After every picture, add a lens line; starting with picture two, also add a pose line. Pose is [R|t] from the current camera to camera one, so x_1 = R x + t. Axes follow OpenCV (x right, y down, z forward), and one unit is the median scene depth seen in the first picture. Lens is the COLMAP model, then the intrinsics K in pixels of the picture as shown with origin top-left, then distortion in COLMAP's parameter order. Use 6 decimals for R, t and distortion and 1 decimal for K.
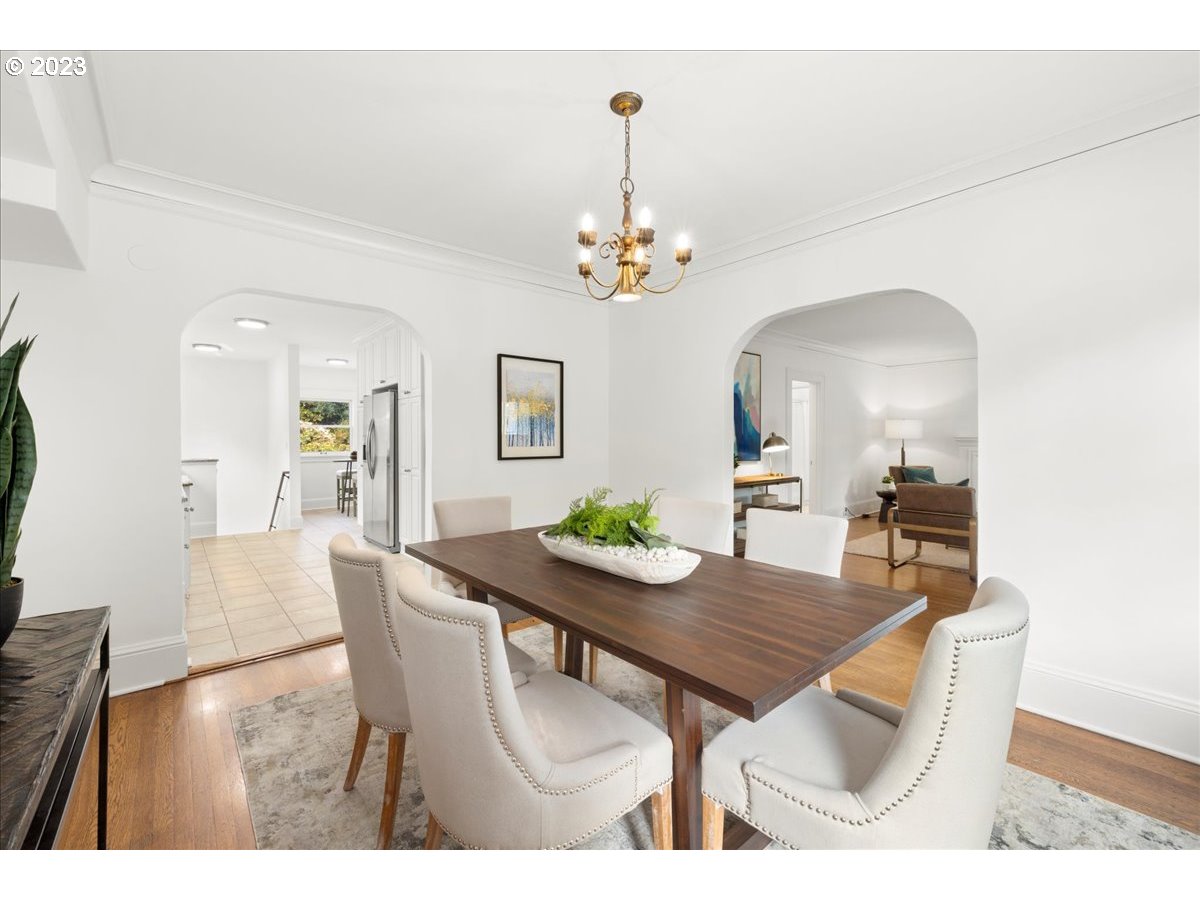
lens RADIAL K [[504.7, 0, 596.5], [0, 504.7, 442.3], [0, 0, 1]] dist [-0.000994, 0.002489]
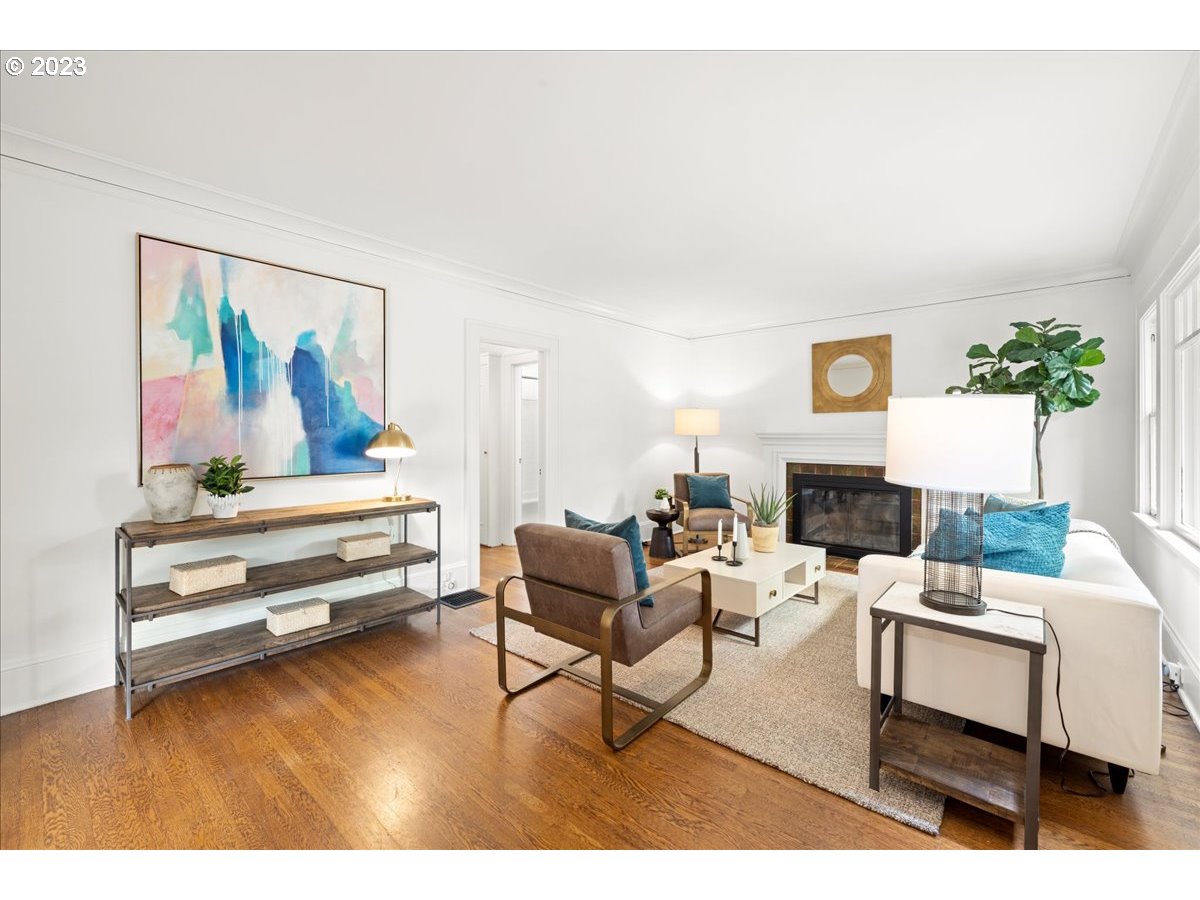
lens RADIAL K [[504.7, 0, 598.3], [0, 504.7, 437.9], [0, 0, 1]] dist [-0.000994, 0.002489]
pose [[0.989715, 0.000346, 0.143052, 0.390237], [0.000080, 0.999996, -0.002977, -0.001468], [-0.143053, 0.002958, 0.989711, 0.322196]]
